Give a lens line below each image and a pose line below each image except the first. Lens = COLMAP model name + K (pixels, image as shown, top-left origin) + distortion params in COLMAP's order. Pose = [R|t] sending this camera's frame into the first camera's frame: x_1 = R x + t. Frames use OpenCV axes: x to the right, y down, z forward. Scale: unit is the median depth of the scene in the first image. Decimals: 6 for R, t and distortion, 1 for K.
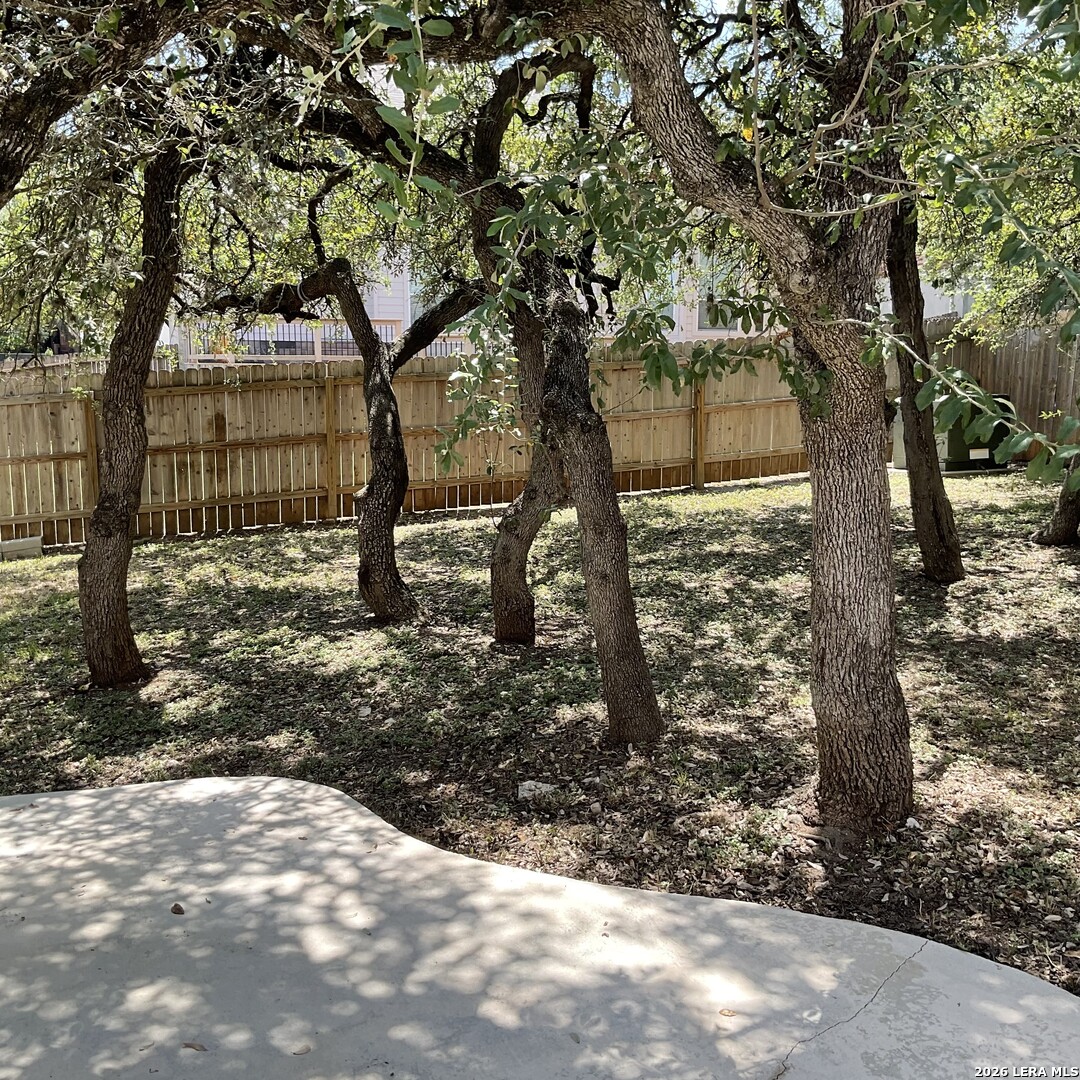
lens RADIAL K [[1180.9, 0, 540.0], [0, 1180.9, 536.0], [0, 0, 1]] dist [0.005001, 0.000000]
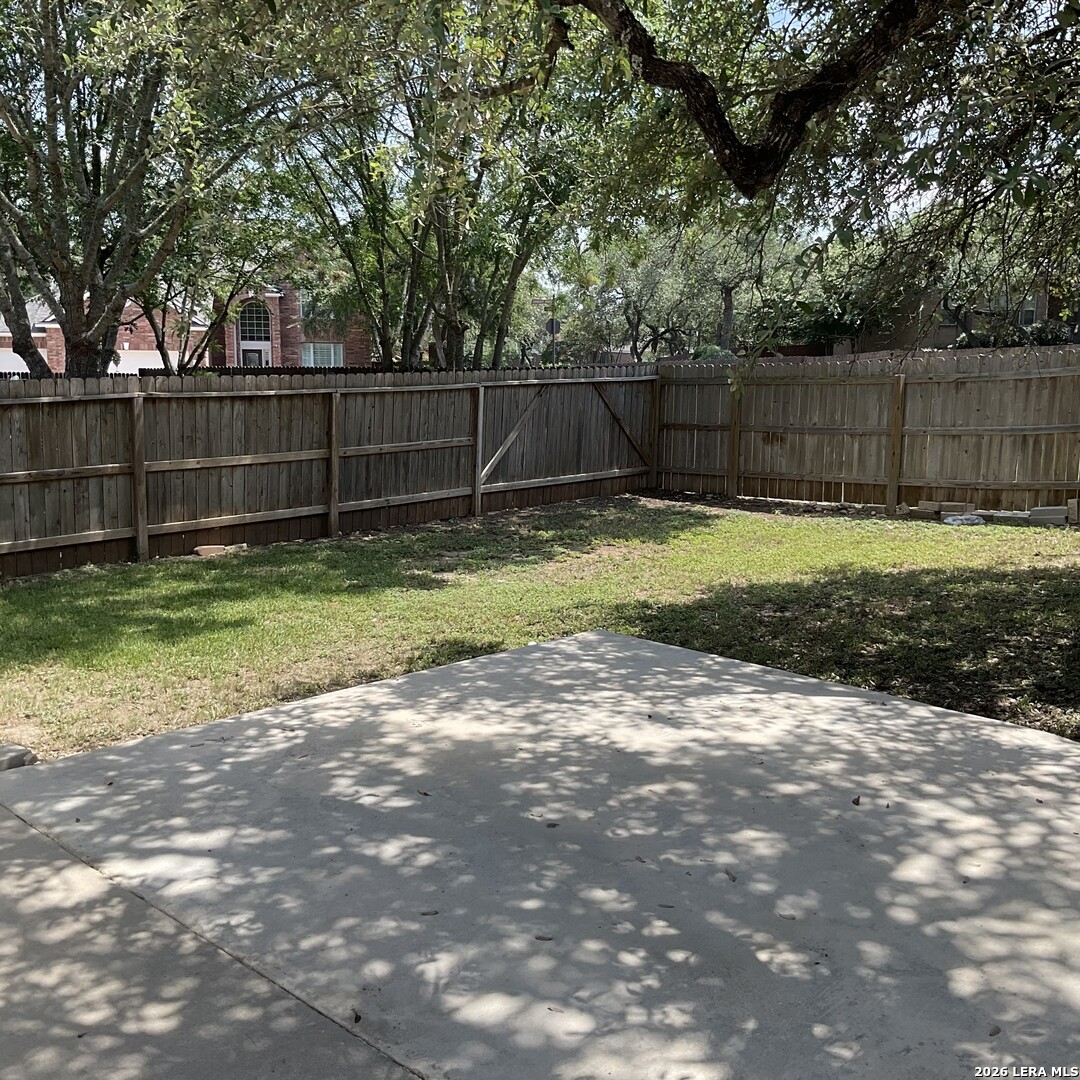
lens RADIAL K [[1180.9, 0, 540.0], [0, 1180.9, 543.1], [0, 0, 1]] dist [0.005001, 0.000000]
pose [[0.502551, 0.162749, -0.849091, 0.473449], [-0.131859, 0.985060, 0.110768, -0.012363], [0.854433, 0.056294, 0.516503, 0.147757]]
